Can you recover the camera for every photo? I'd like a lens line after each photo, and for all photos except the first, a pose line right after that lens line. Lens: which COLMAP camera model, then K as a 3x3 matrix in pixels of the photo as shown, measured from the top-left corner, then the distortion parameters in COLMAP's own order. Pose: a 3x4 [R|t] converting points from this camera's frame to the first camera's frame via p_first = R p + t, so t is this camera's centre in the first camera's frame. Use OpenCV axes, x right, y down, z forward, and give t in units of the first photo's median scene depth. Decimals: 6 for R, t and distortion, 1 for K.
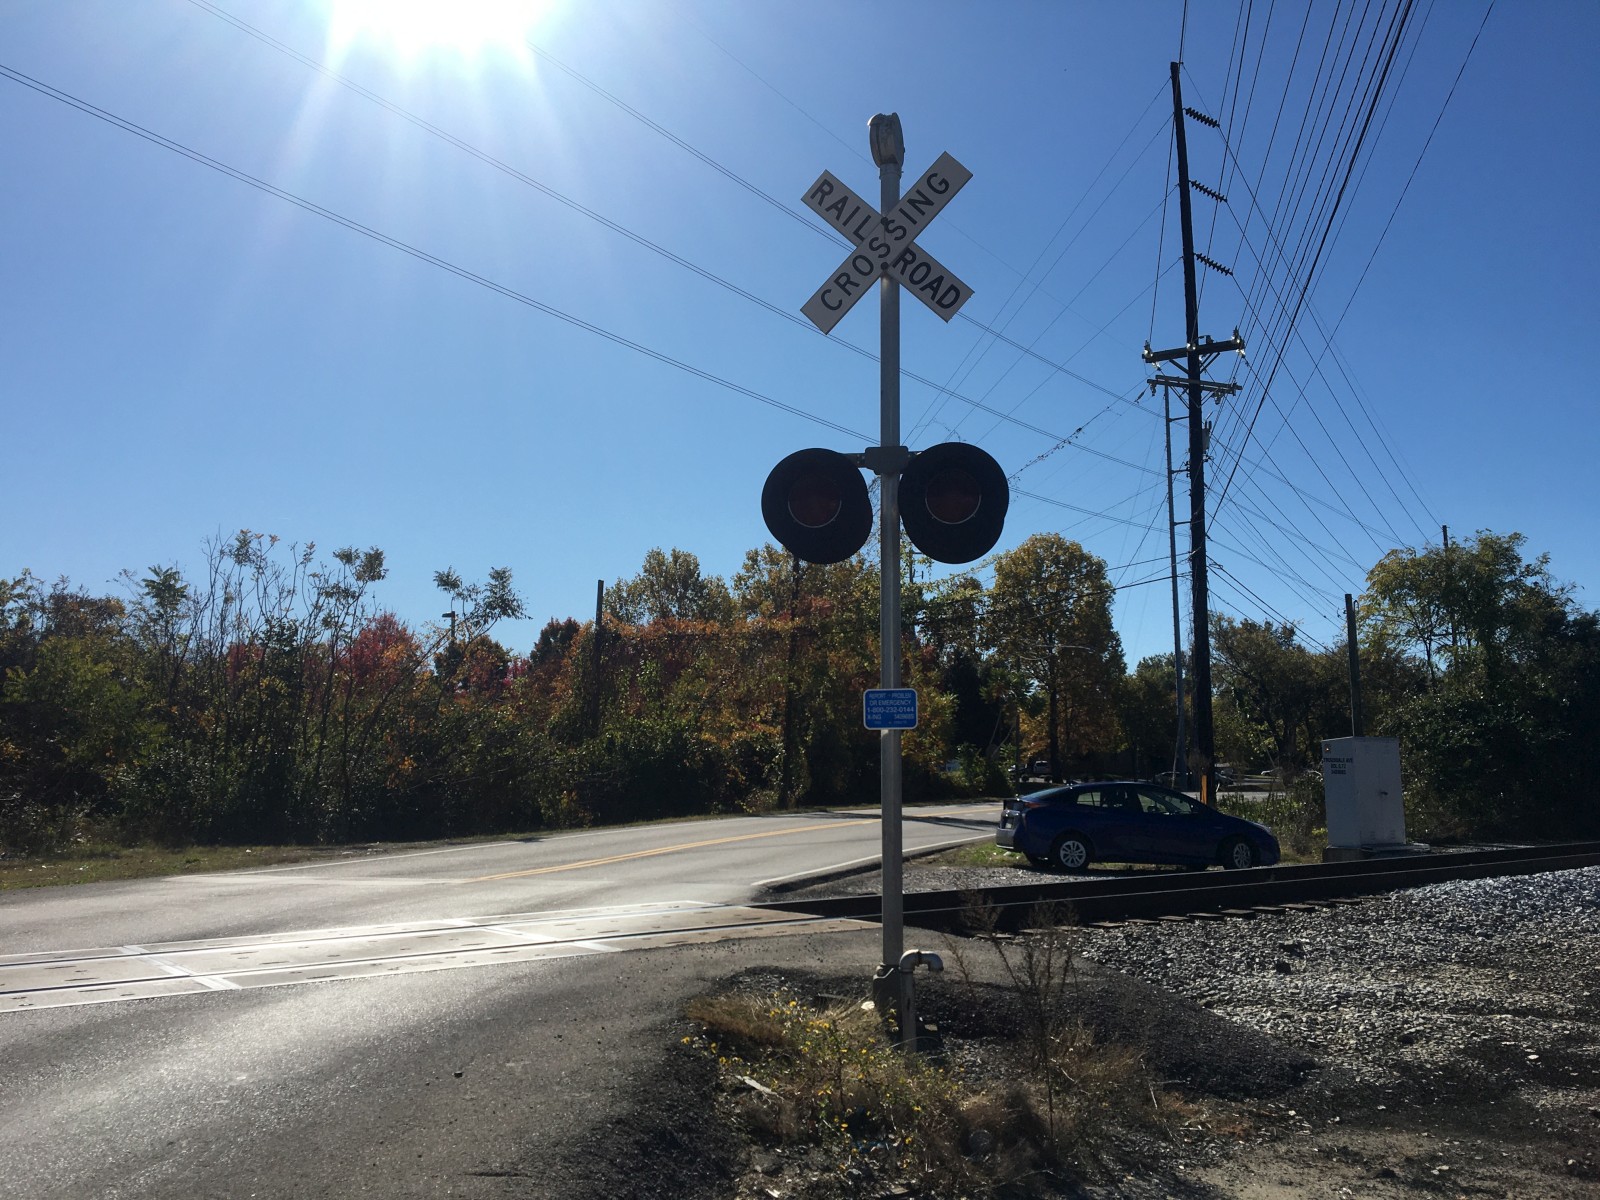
lens RADIAL K [[1362.7, 0, 795.9], [0, 1362.7, 607.5], [0, 0, 1]] dist [0.148620, -0.379775]
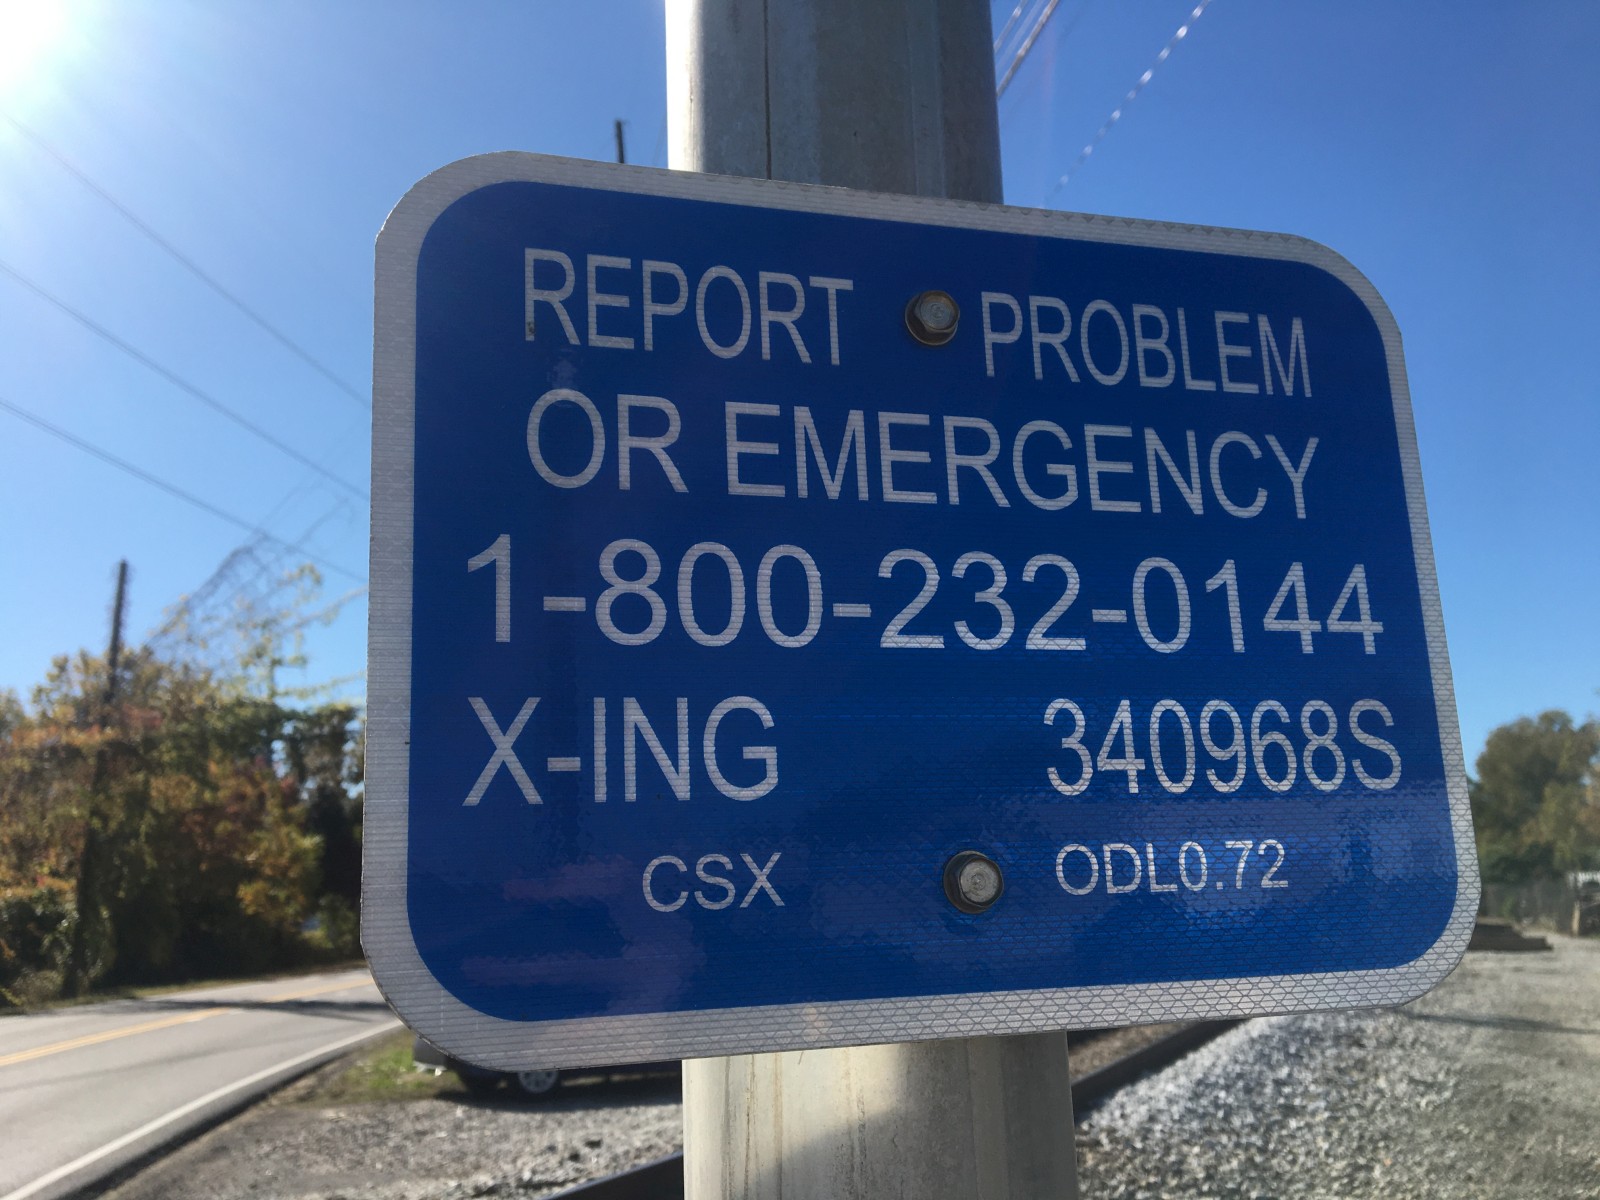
lens RADIAL K [[1398.7, 0, 800.0], [0, 1398.7, 600.0], [0, 0, 1]] dist [-0.000669, -0.017986]
pose [[0.900141, 0.064486, 0.430798, 0.007539], [-0.018966, 0.993845, -0.109140, 0.014521], [-0.435185, 0.090071, 0.895824, 0.172287]]
